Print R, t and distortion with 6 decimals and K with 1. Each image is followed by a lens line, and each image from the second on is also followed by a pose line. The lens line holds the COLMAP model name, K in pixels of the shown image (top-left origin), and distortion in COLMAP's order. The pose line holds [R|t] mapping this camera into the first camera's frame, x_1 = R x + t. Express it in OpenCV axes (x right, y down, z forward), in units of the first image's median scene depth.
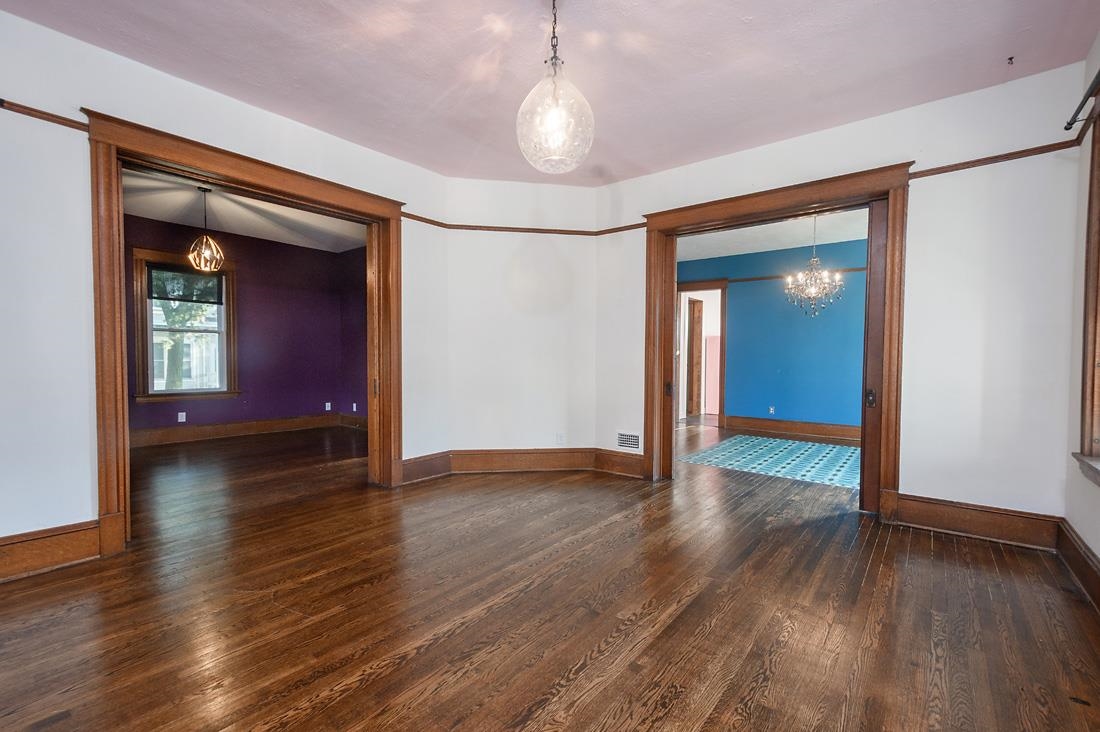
lens RADIAL K [[486.2, 0, 549.8], [0, 486.2, 374.2], [0, 0, 1]] dist [0.015342, -0.001200]
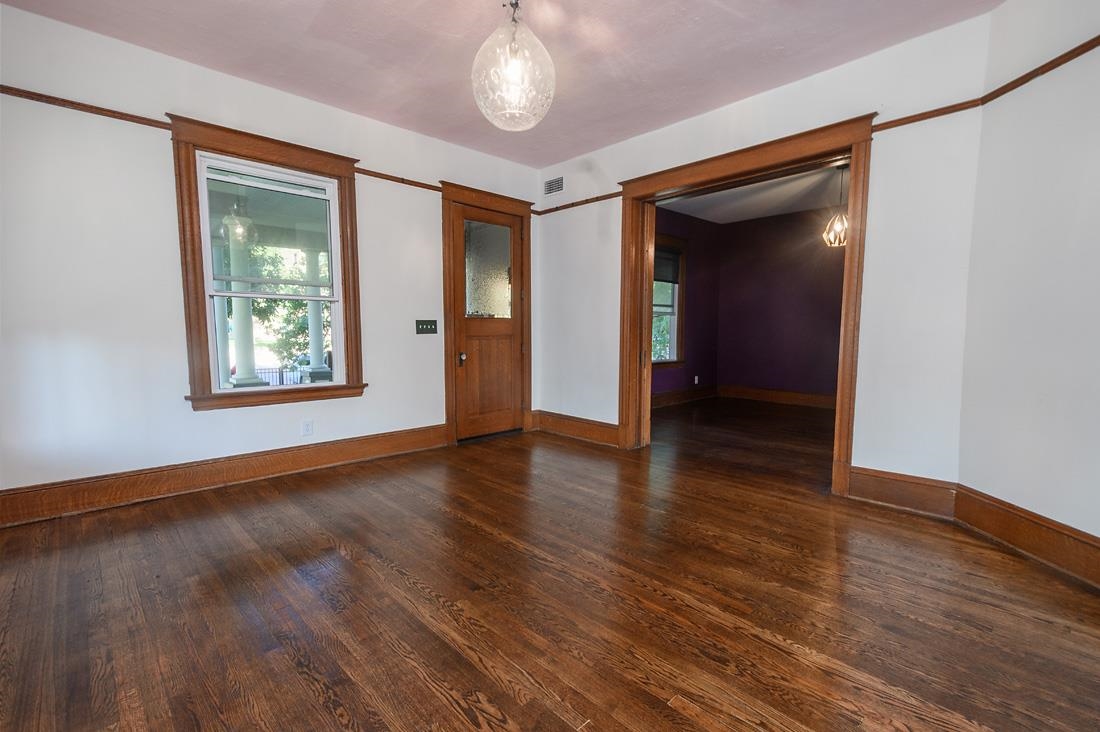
lens RADIAL K [[486.2, 0, 538.8], [0, 486.2, 368.6], [0, 0, 1]] dist [0.015342, -0.001200]
pose [[-0.143153, 0.074881, -0.986864, 0.631588], [-0.035916, 0.996084, 0.080791, -0.020785], [0.989049, 0.047010, -0.139903, 0.777935]]
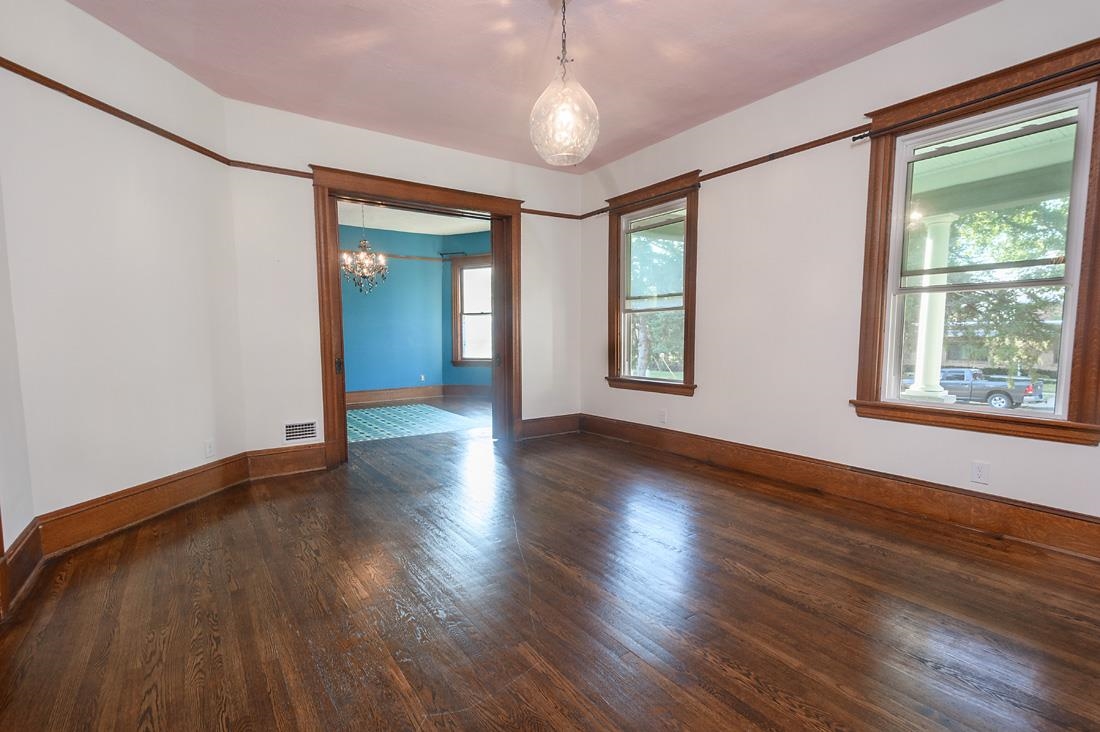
lens RADIAL K [[486.2, 0, 575.4], [0, 486.2, 373.6], [0, 0, 1]] dist [0.015342, -0.001200]
pose [[0.290636, -0.087811, 0.952796, -0.720633], [0.037969, 0.996054, 0.080216, -0.017441], [-0.956080, 0.012863, 0.292823, 0.432352]]
